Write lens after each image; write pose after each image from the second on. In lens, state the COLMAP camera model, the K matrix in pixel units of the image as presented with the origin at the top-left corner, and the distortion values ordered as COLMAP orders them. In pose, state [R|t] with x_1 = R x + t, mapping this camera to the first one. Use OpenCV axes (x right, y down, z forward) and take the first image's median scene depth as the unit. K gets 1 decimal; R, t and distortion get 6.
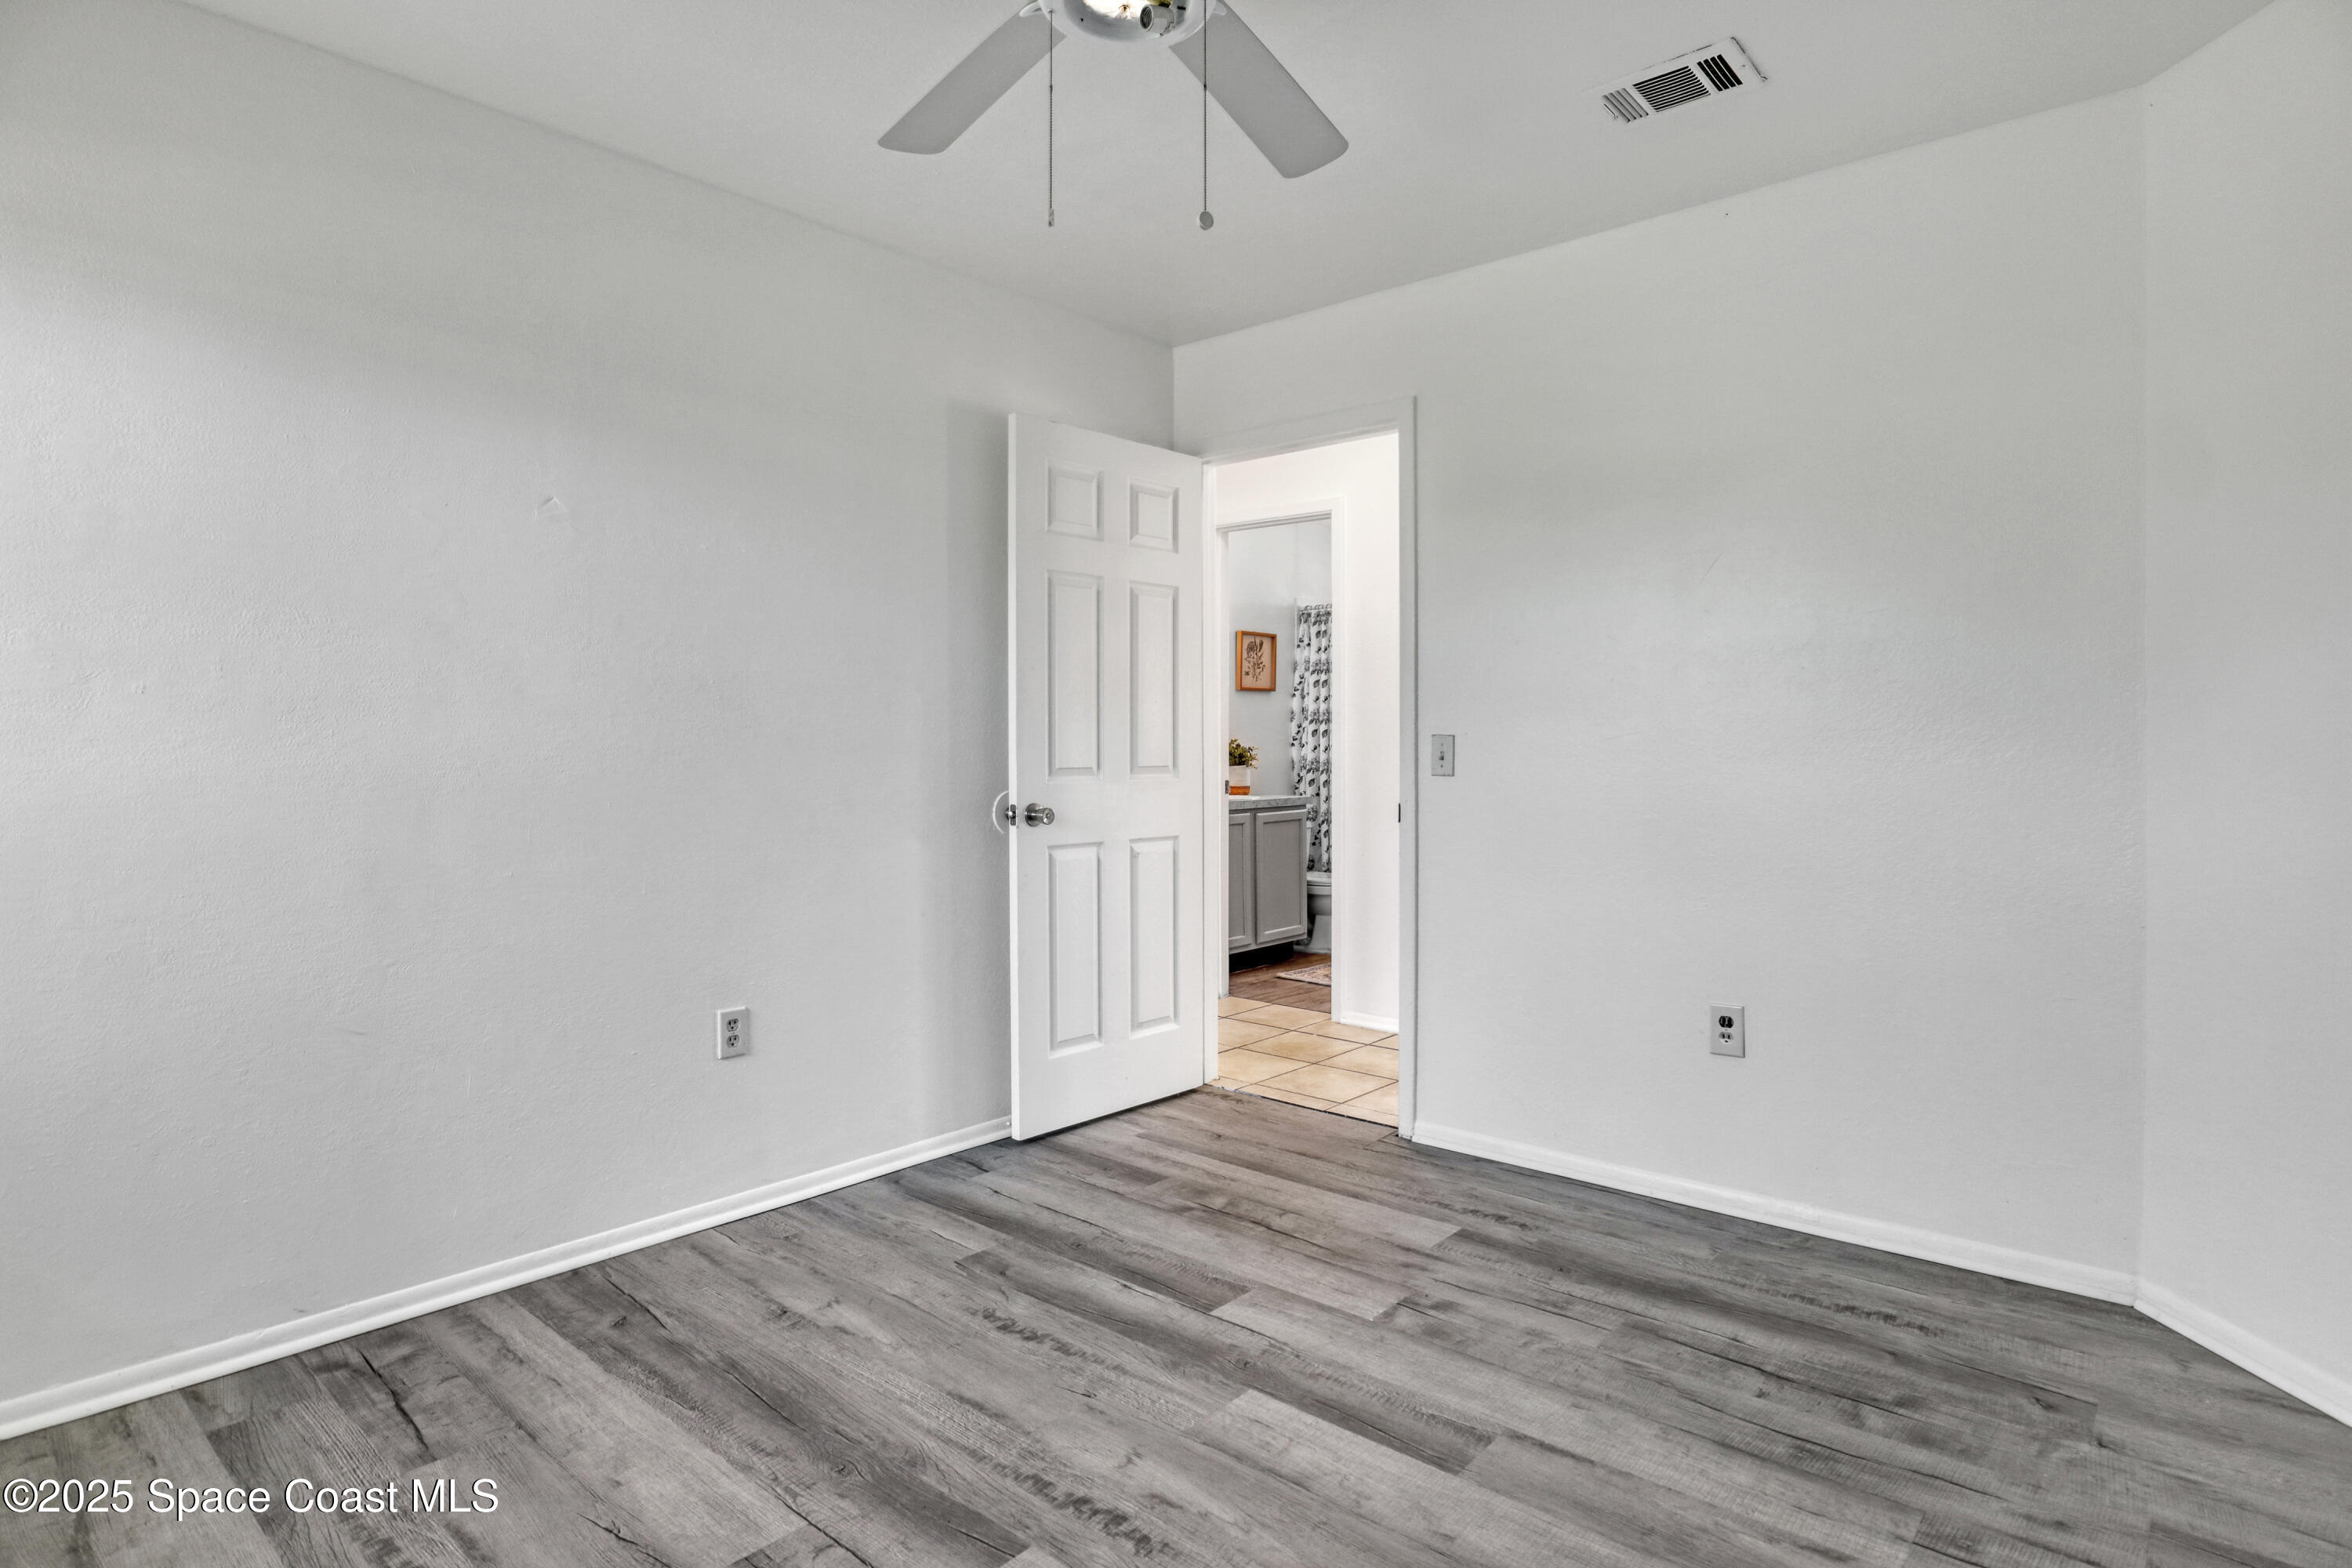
lens RADIAL K [[1229.9, 0, 1182.1], [0, 1229.9, 756.4], [0, 0, 1]] dist [-0.050049, 0.021522]
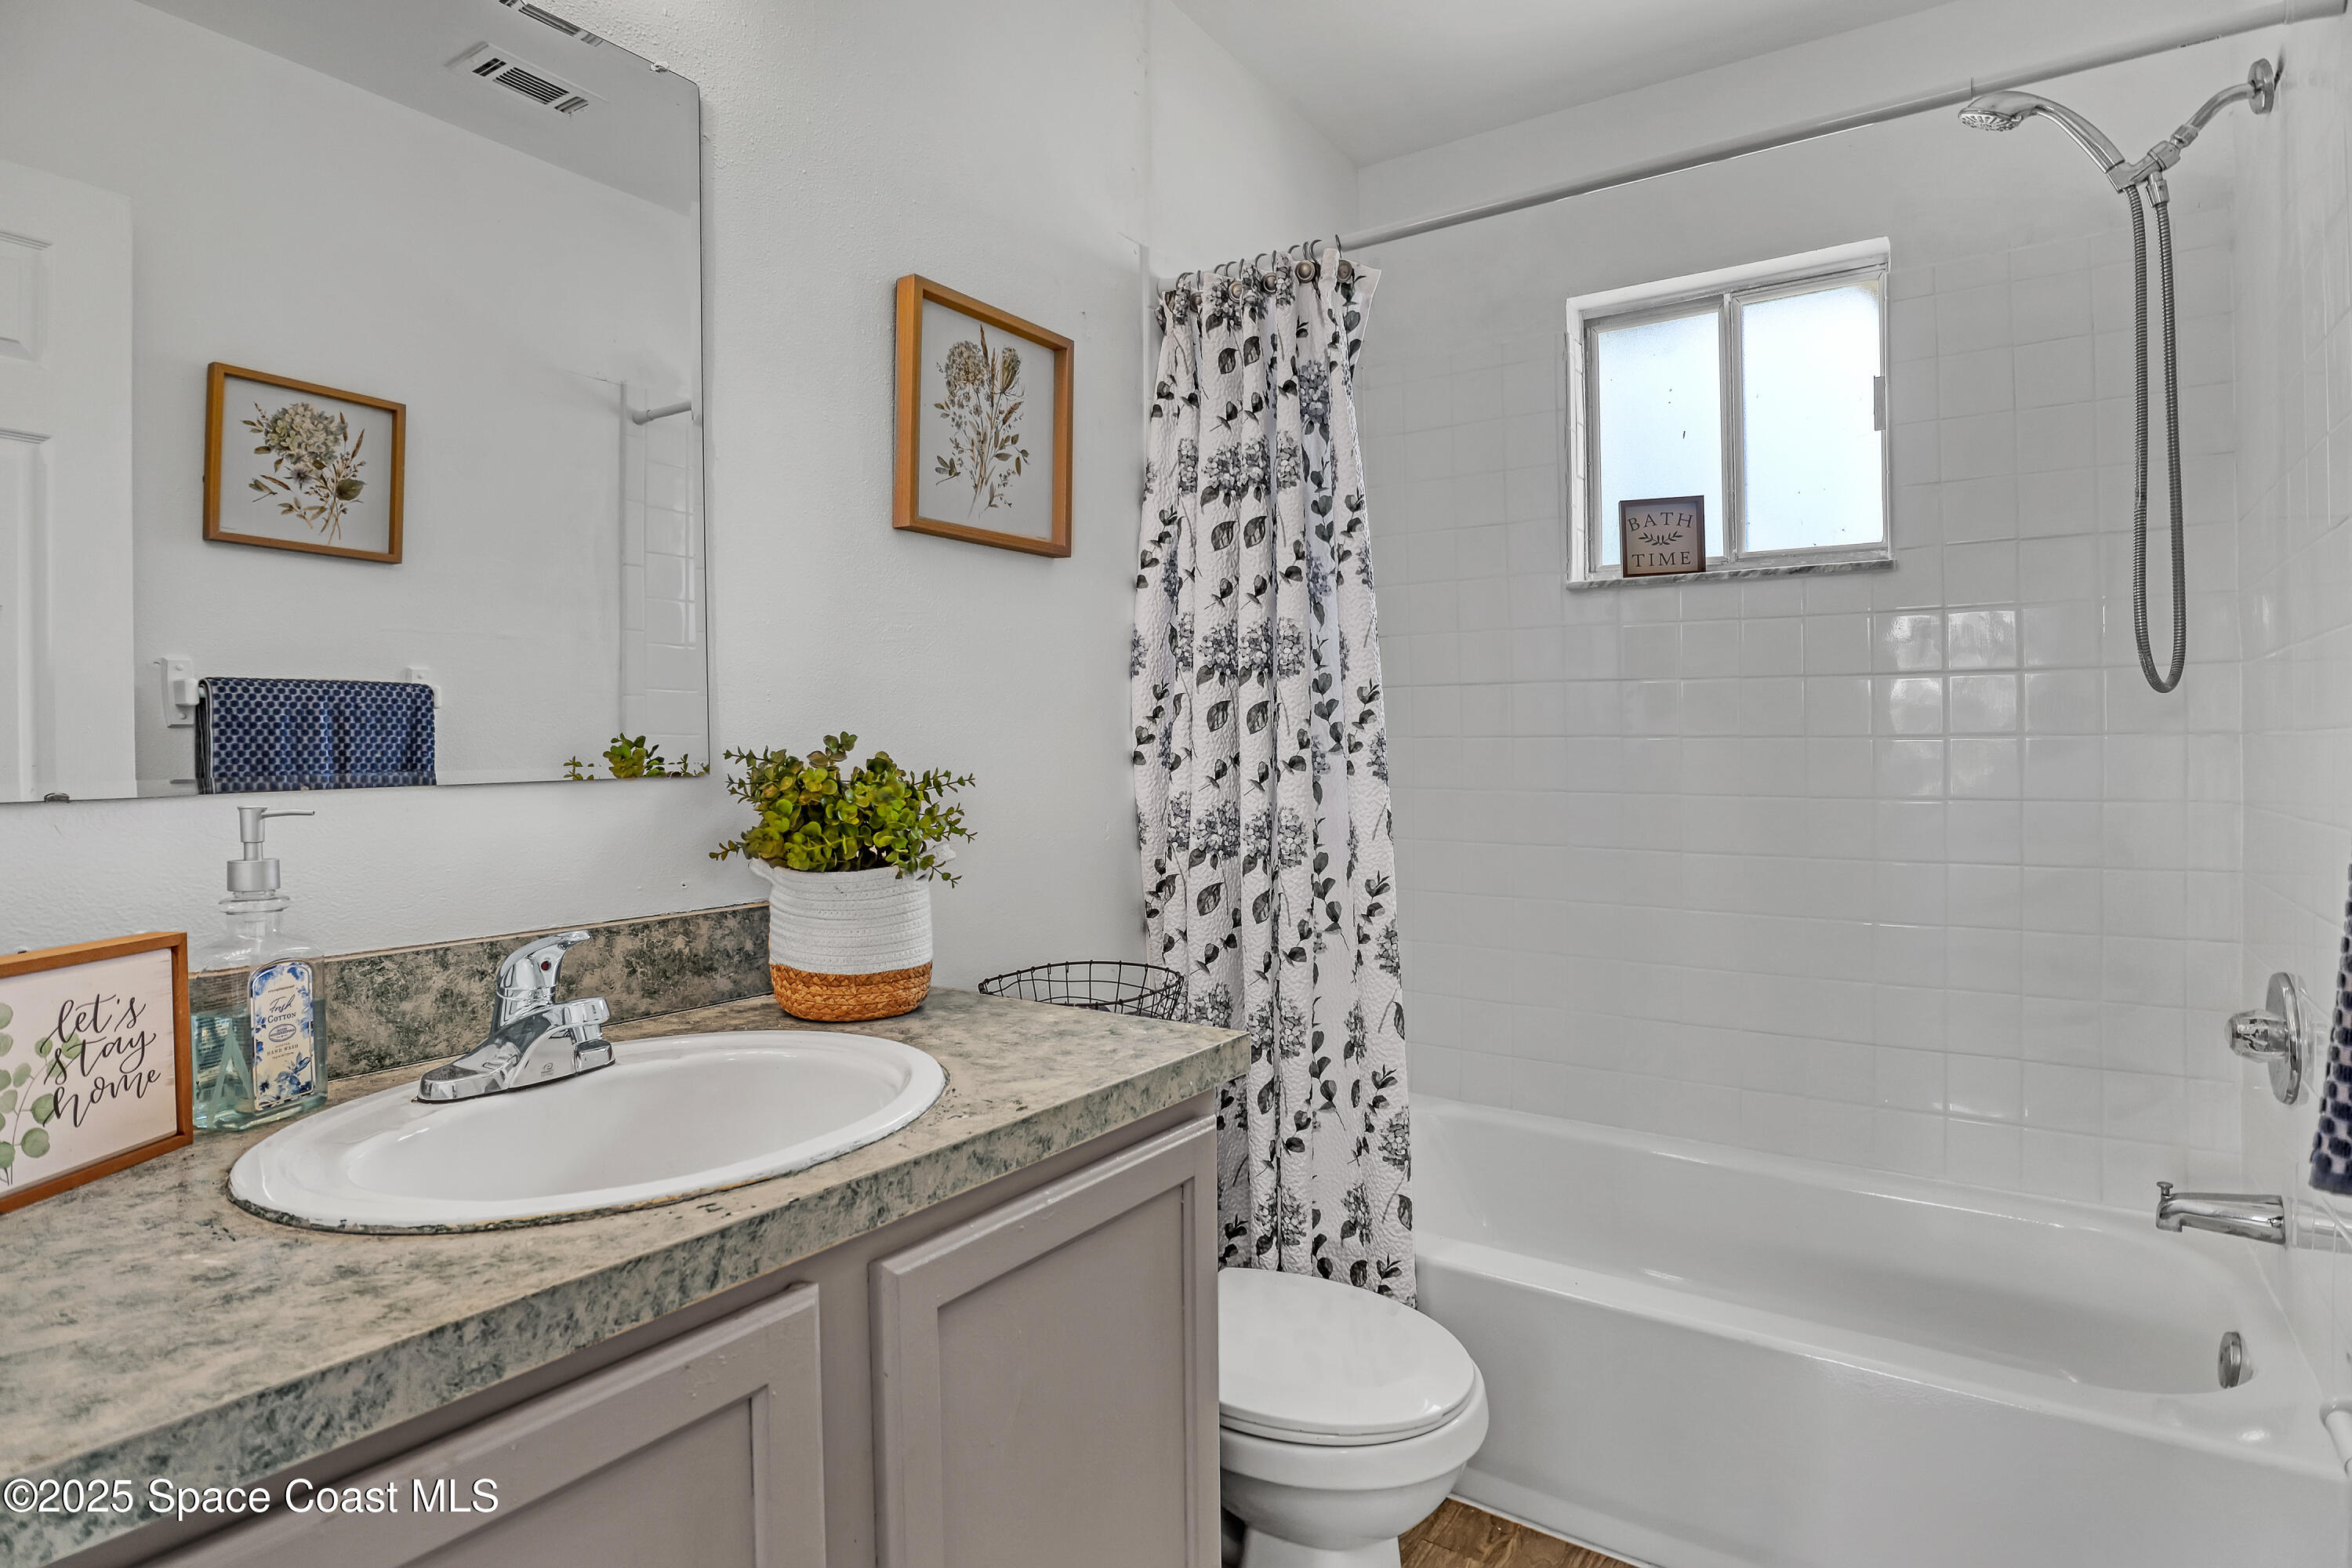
lens RADIAL K [[1229.9, 0, 1182.1], [0, 1229.9, 756.4], [0, 0, 1]] dist [-0.050049, 0.021522]
pose [[0.992694, -0.006965, 0.120460, 0.067157], [0.006258, 0.999961, 0.006247, -0.011715], [-0.120499, -0.005447, 0.992698, 0.731624]]
